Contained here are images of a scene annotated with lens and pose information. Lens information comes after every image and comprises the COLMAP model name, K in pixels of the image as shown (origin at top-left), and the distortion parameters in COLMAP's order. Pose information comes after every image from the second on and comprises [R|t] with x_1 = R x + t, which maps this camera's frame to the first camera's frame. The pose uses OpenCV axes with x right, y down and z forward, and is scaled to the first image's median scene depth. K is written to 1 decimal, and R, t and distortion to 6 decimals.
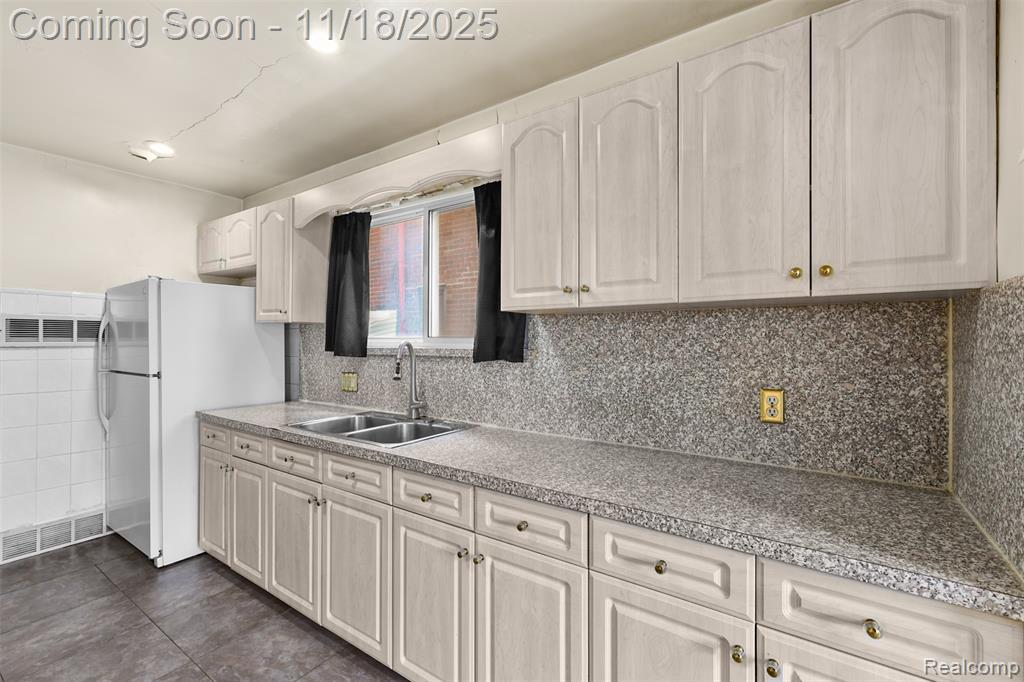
lens RADIAL K [[446.0, 0, 510.2], [0, 446.0, 337.8], [0, 0, 1]] dist [0.006938, -0.000951]
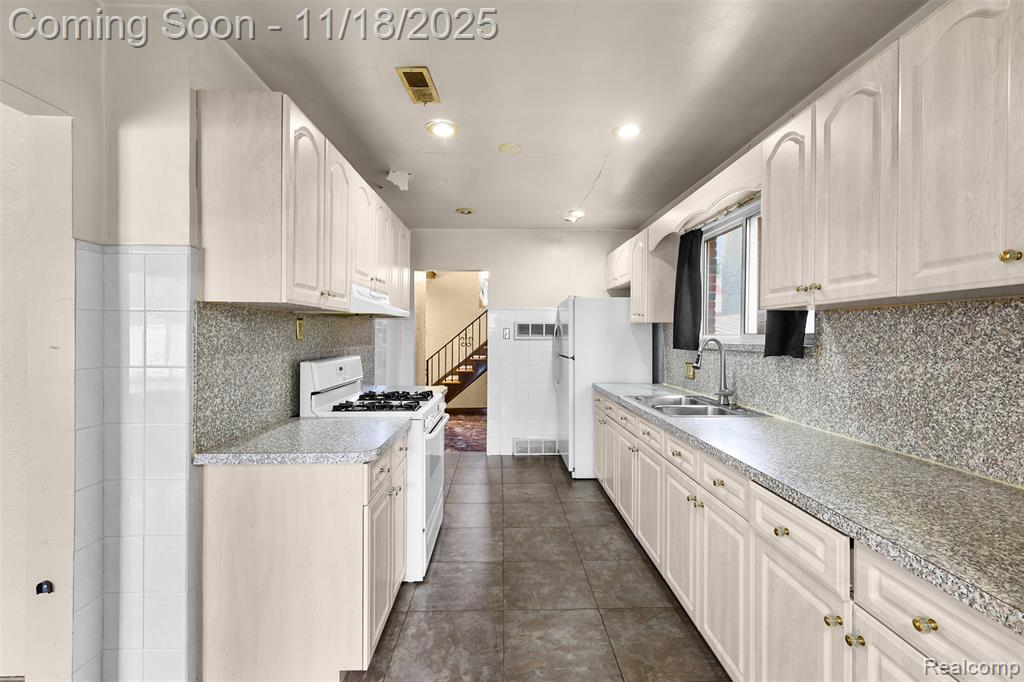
lens RADIAL K [[446.0, 0, 516.9], [0, 446.0, 334.8], [0, 0, 1]] dist [0.006938, -0.000951]
pose [[0.599003, 0.000972, -0.800746, 0.490750], [-0.000715, 1.000000, 0.000680, 0.001253], [0.800746, 0.000165, 0.599003, -0.149732]]
